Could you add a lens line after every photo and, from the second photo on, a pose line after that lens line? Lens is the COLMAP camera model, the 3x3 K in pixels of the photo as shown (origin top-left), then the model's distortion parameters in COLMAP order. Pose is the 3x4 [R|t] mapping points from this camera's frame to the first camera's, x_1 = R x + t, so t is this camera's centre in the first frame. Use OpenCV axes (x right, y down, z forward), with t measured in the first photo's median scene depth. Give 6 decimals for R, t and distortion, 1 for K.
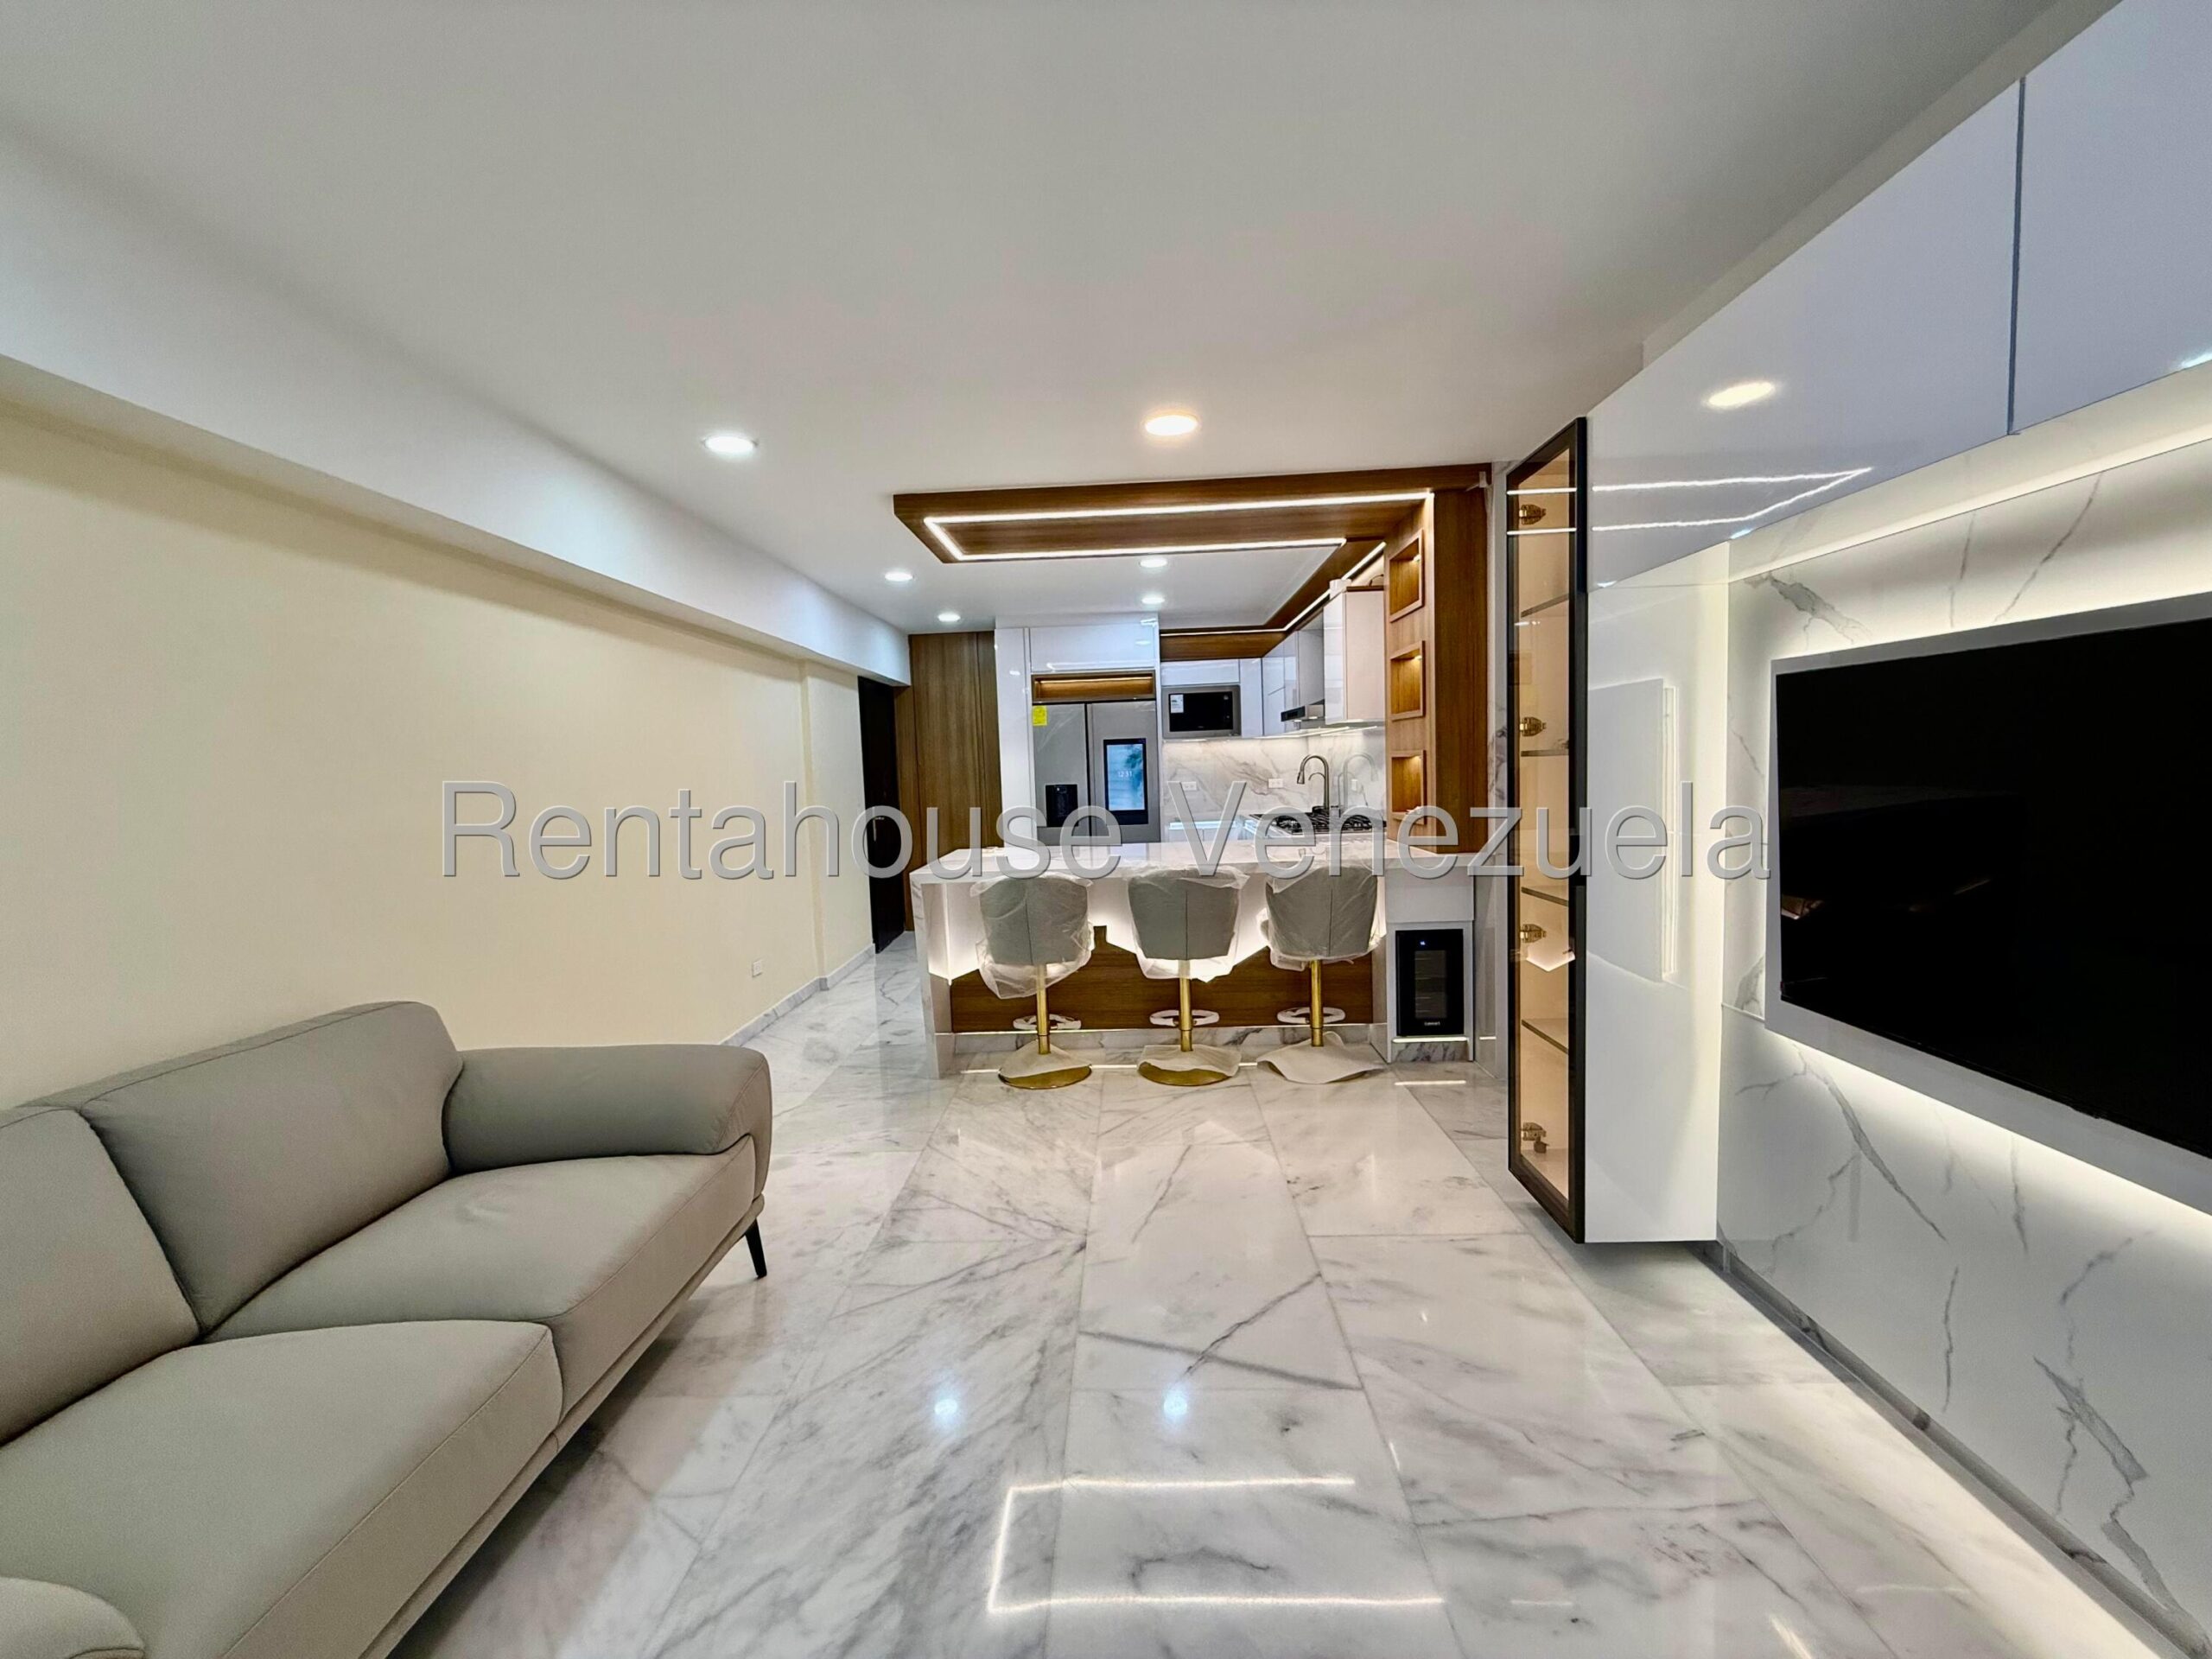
lens RADIAL K [[880.5, 0, 1102.0], [0, 880.5, 830.4], [0, 0, 1]] dist [-0.001000, 0.000016]
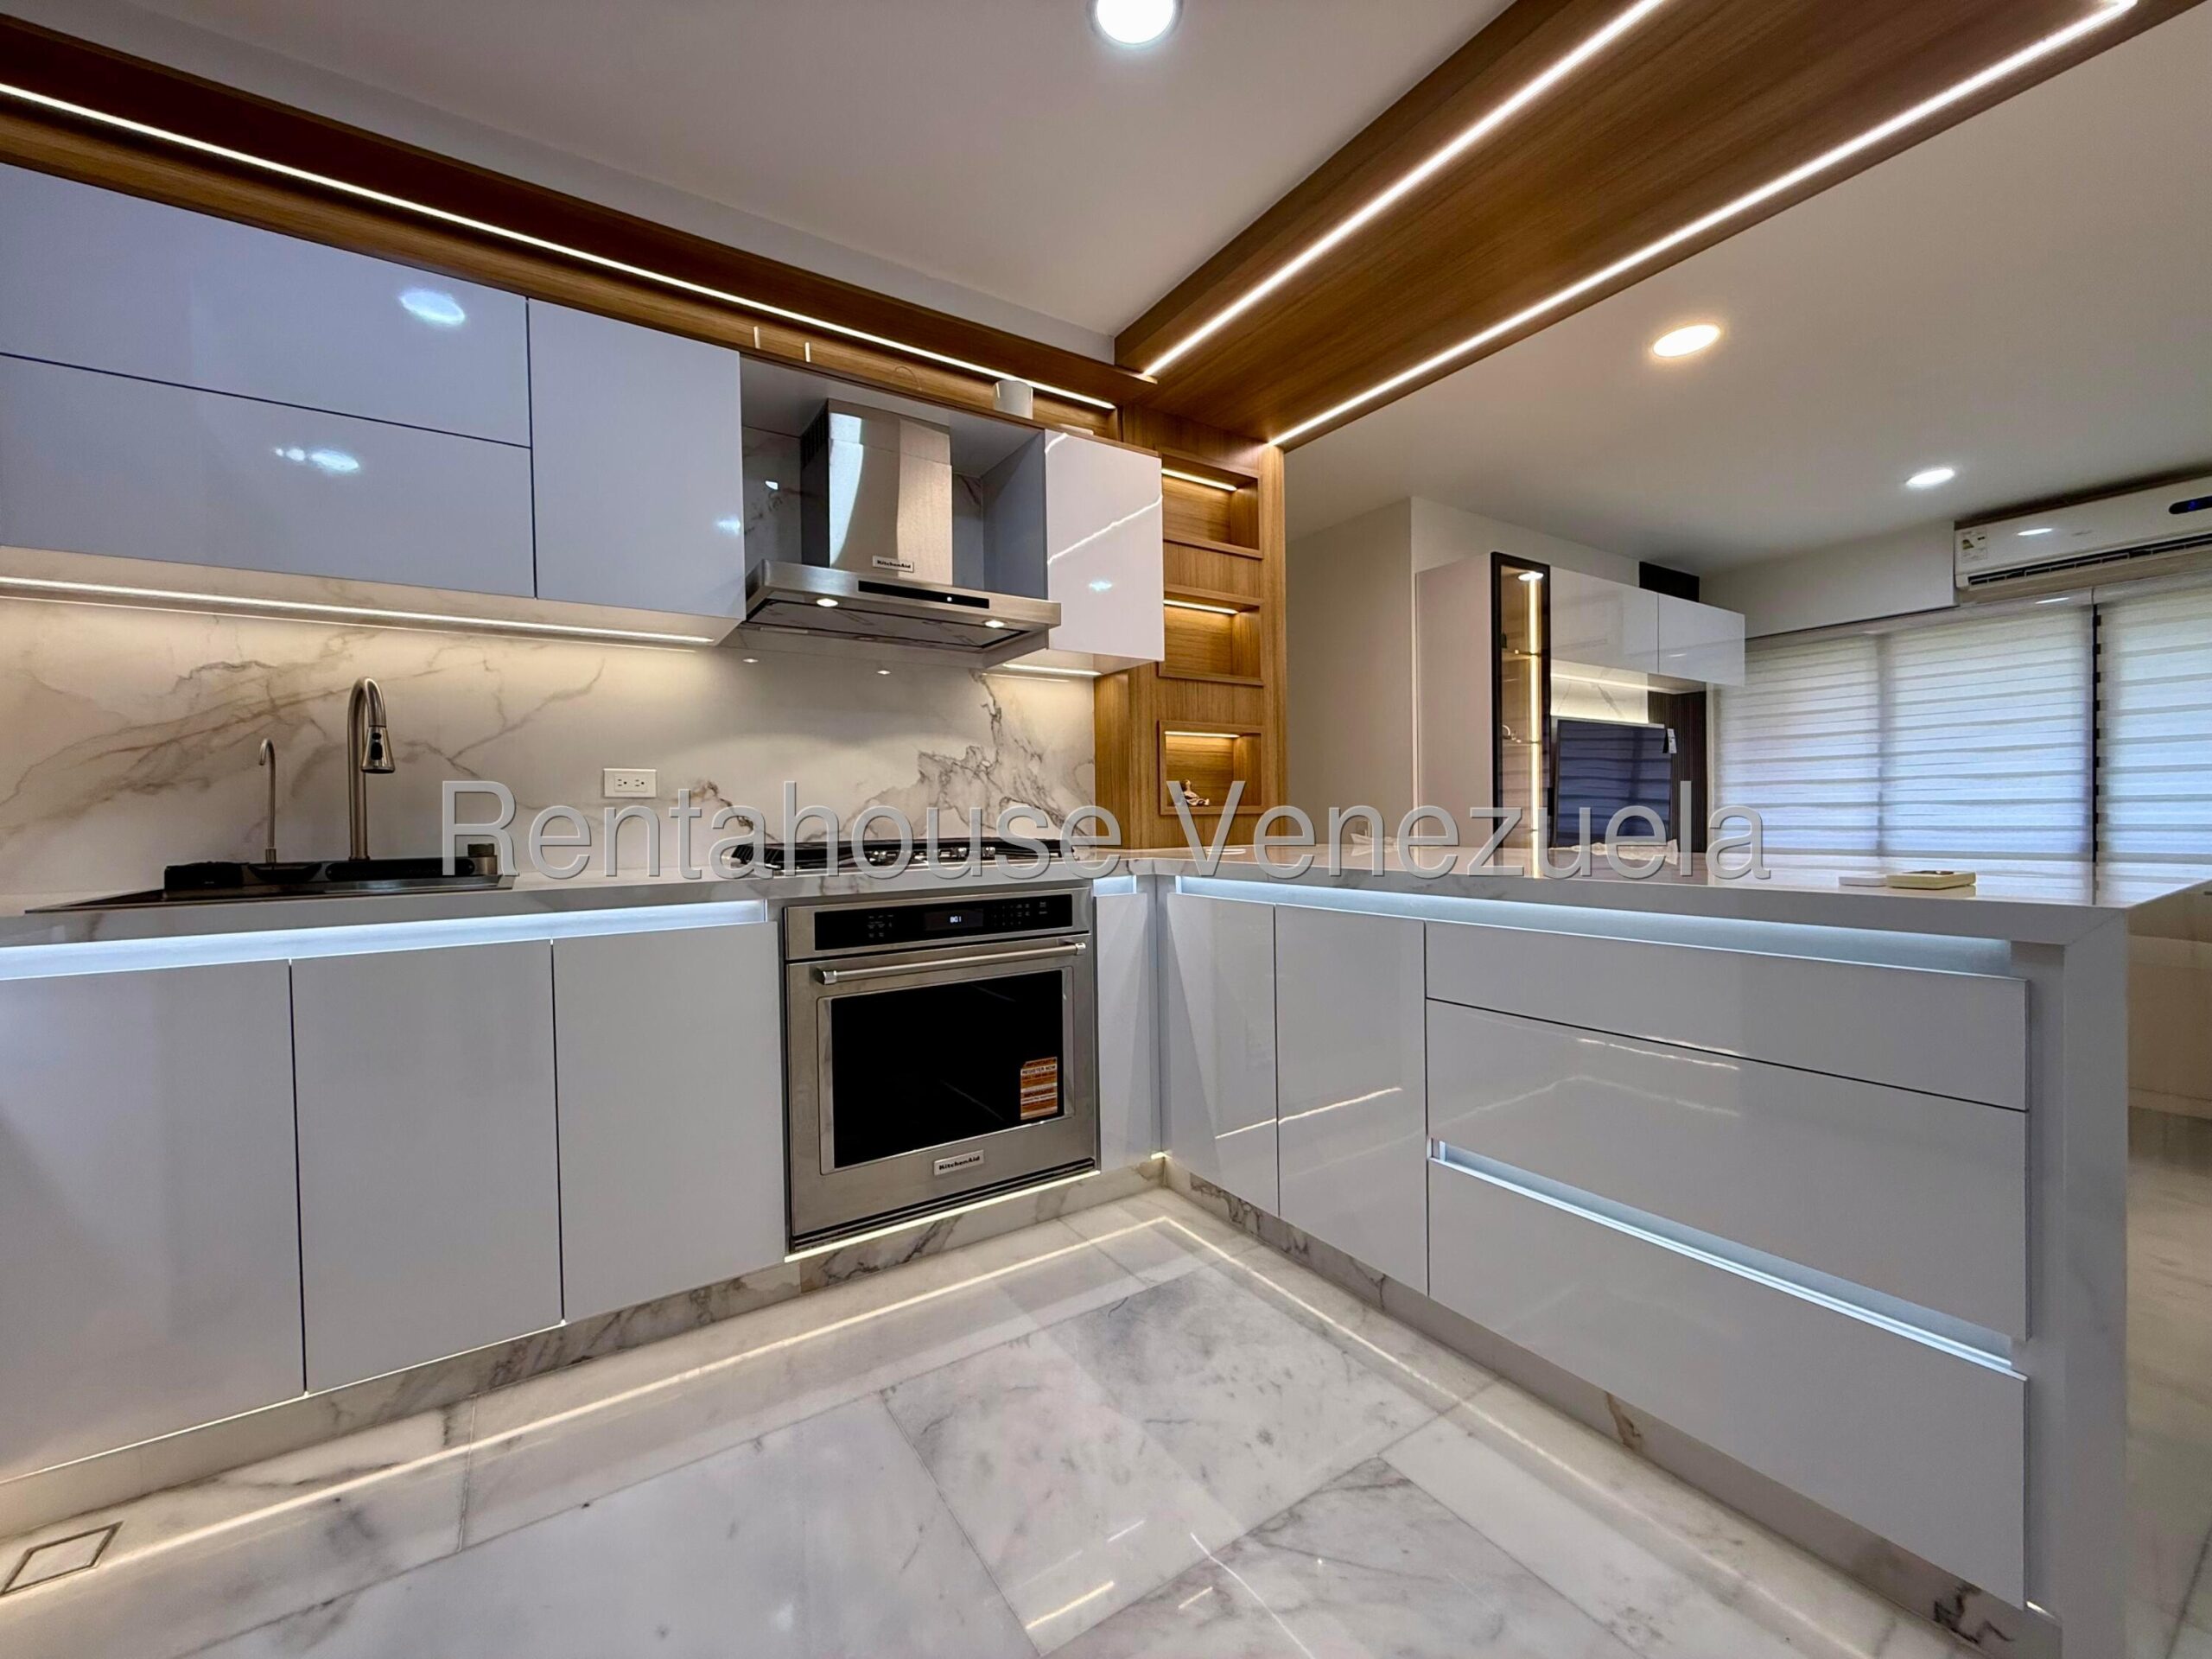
lens RADIAL K [[880.5, 0, 1102.8], [0, 880.5, 832.1], [0, 0, 1]] dist [-0.001000, 0.000016]
pose [[-0.573972, 0.031921, 0.818253, -0.236090], [0.100564, 0.994424, 0.031747, -0.030614], [-0.812677, 0.100509, -0.573981, 1.587909]]
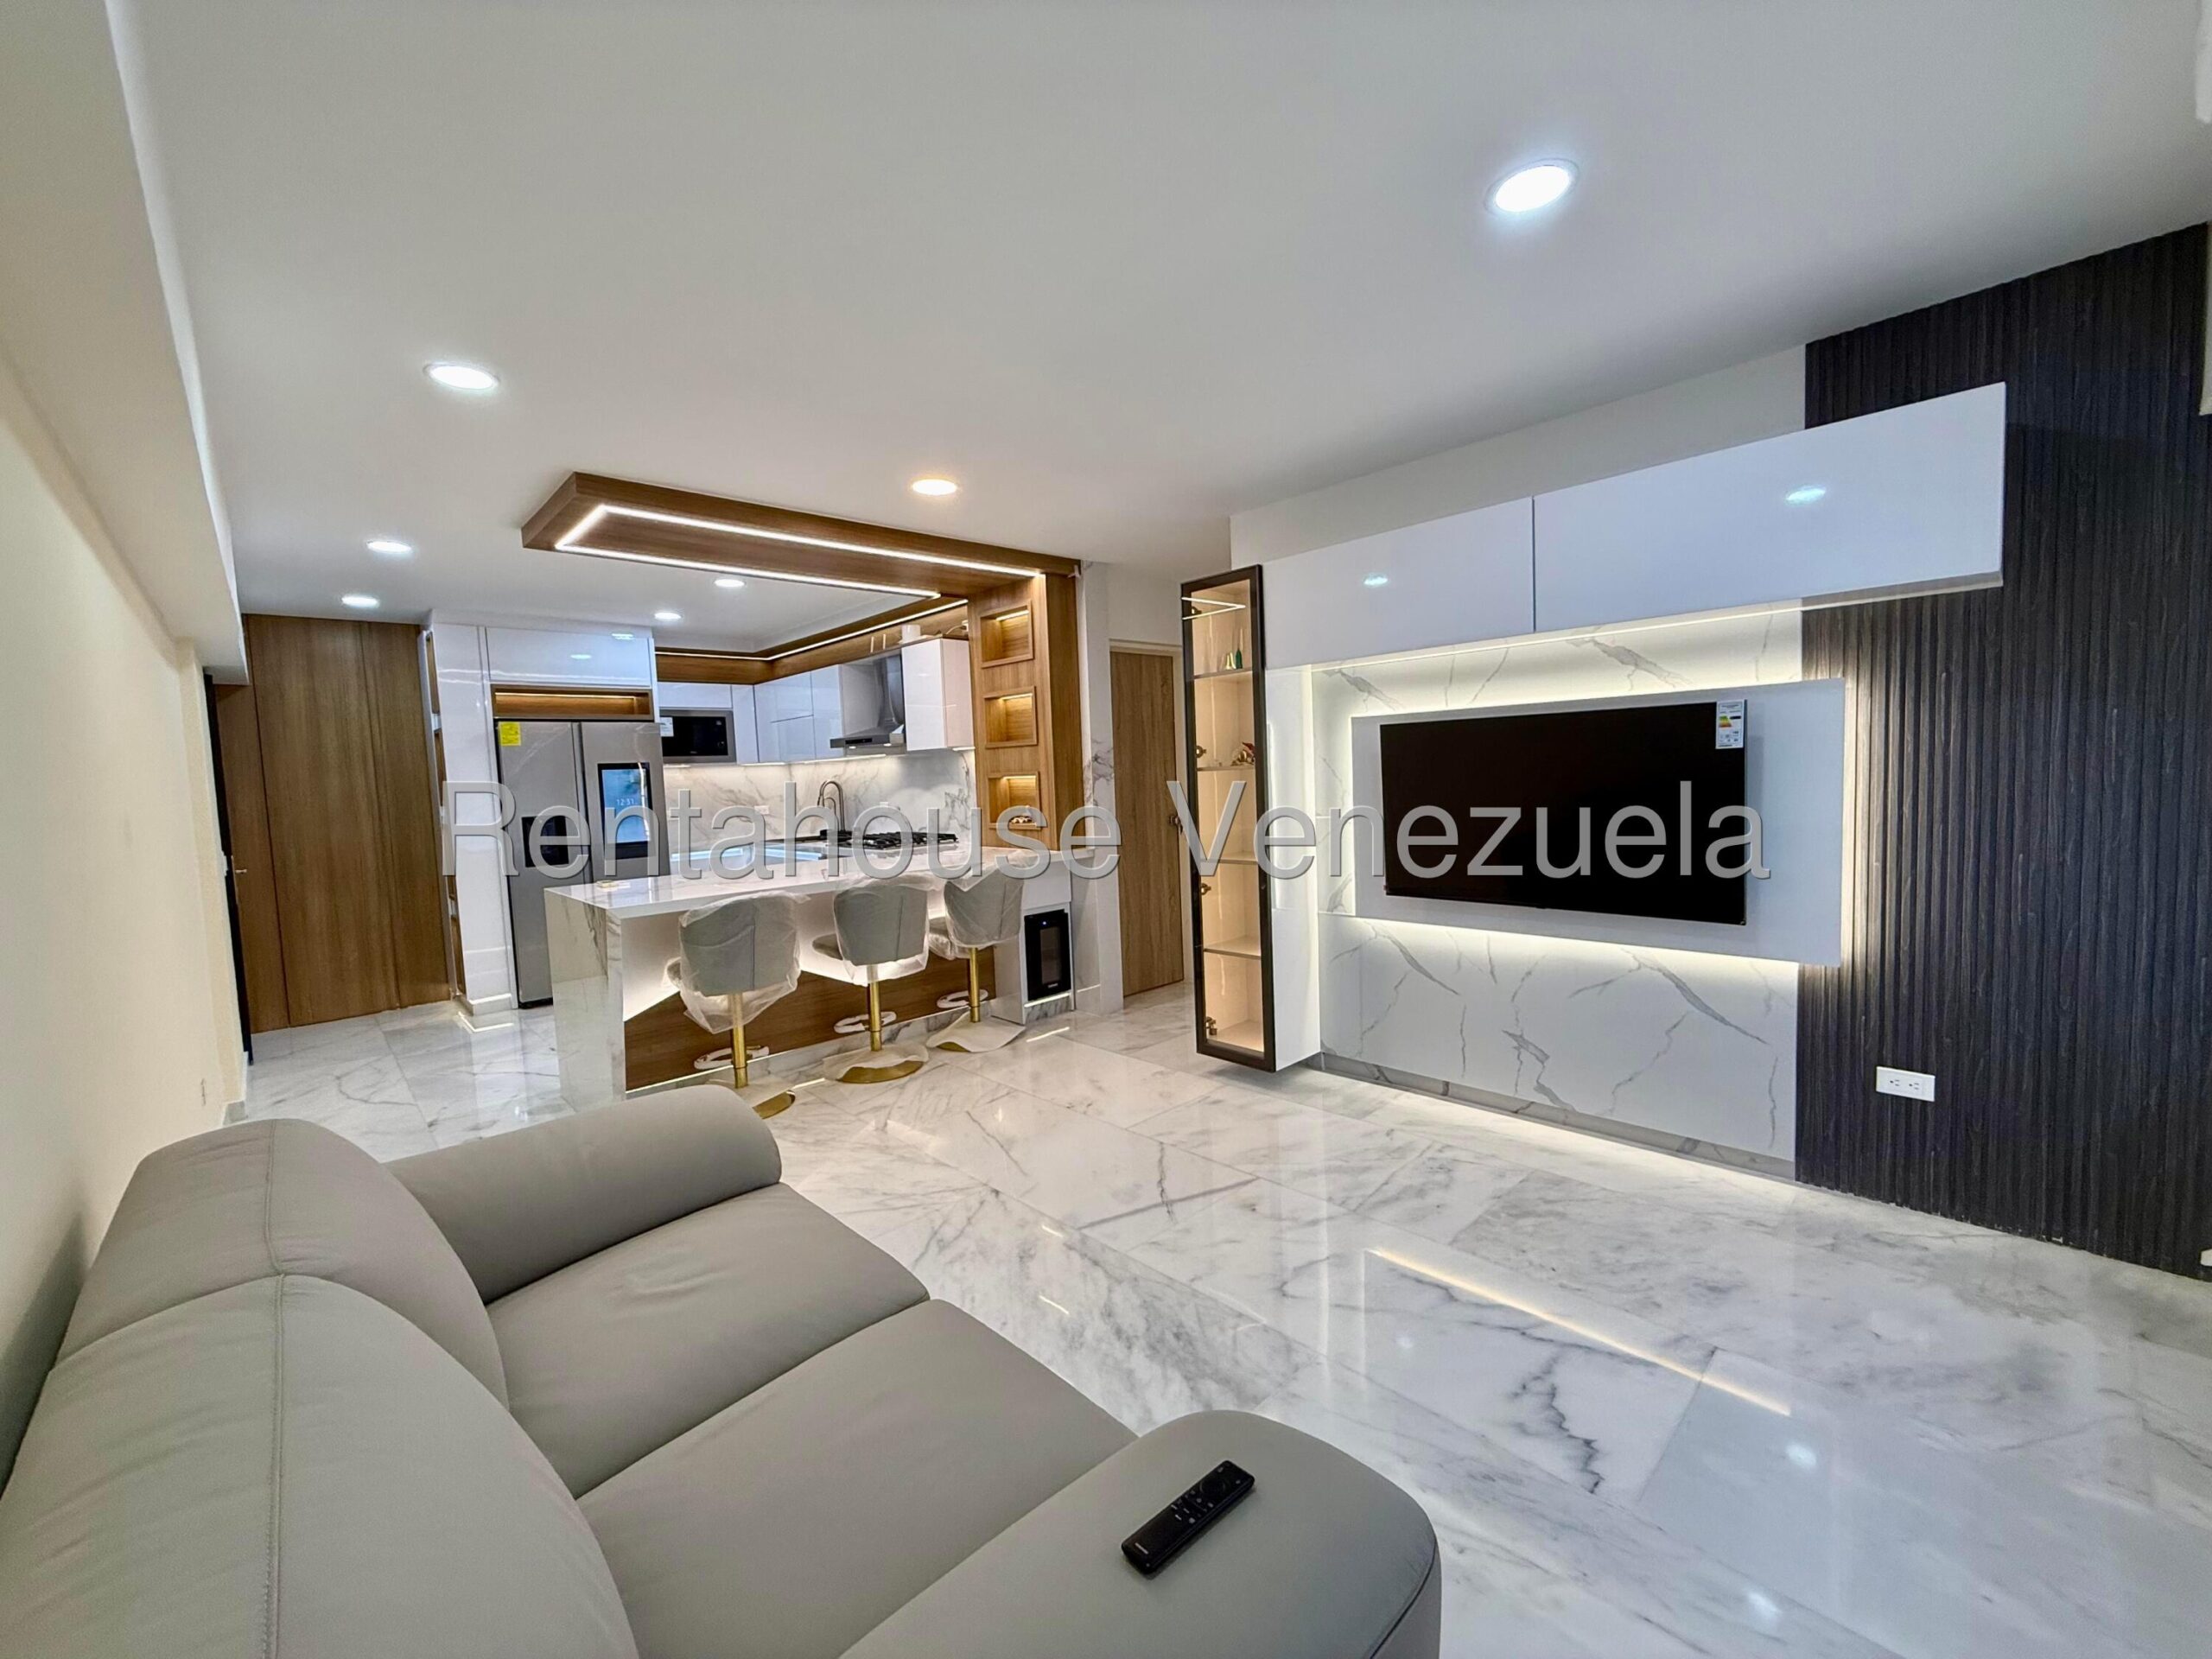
lens RADIAL K [[880.5, 0, 1103.7], [0, 880.5, 829.7], [0, 0, 1]] dist [-0.001000, 0.000016]
pose [[0.700872, -0.038910, 0.712225, -0.468201], [0.068818, 0.997542, -0.013223, 0.016298], [-0.709959, 0.058281, 0.701827, 0.040684]]
